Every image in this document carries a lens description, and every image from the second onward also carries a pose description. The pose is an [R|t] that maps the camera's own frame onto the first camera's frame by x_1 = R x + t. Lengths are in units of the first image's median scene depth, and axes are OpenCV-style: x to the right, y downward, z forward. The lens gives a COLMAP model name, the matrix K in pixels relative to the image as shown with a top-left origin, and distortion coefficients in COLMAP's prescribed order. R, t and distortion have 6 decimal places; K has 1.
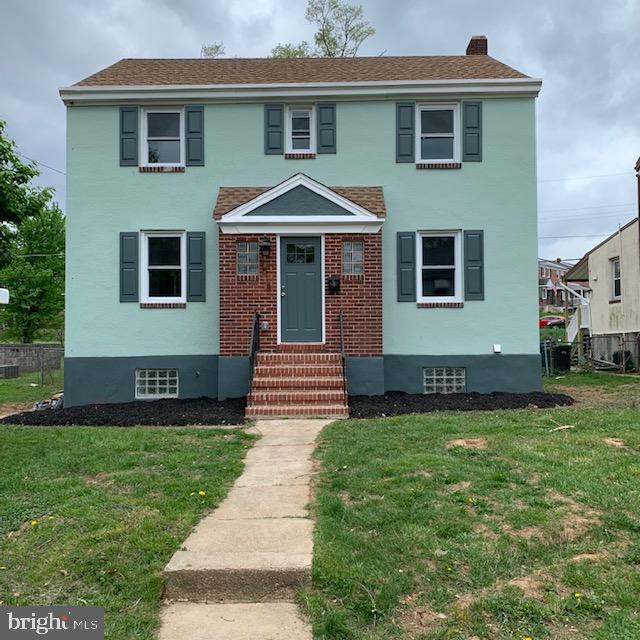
lens RADIAL K [[764.6, 0, 321.6], [0, 764.6, 321.0], [0, 0, 1]] dist [0.022732, 0.000000]
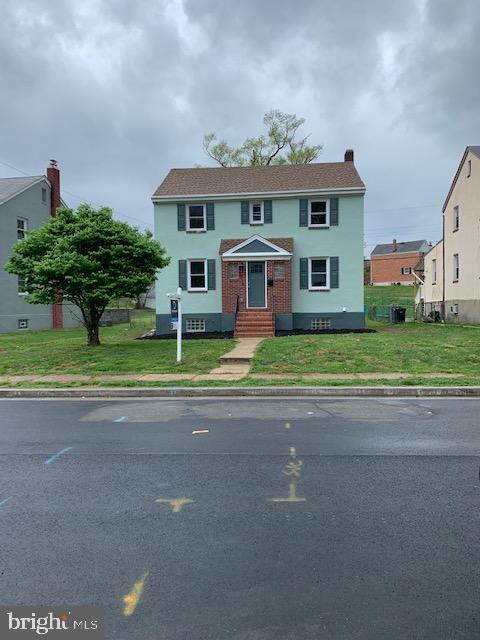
lens RADIAL K [[488.7, 0, 240.1], [0, 488.7, 320.5], [0, 0, 1]] dist [0.003528, -0.007175]
pose [[0.997159, -0.002712, -0.075274, 0.031501], [0.006811, 0.998504, 0.054249, -0.011960], [0.075014, -0.054607, 0.995686, -0.454160]]
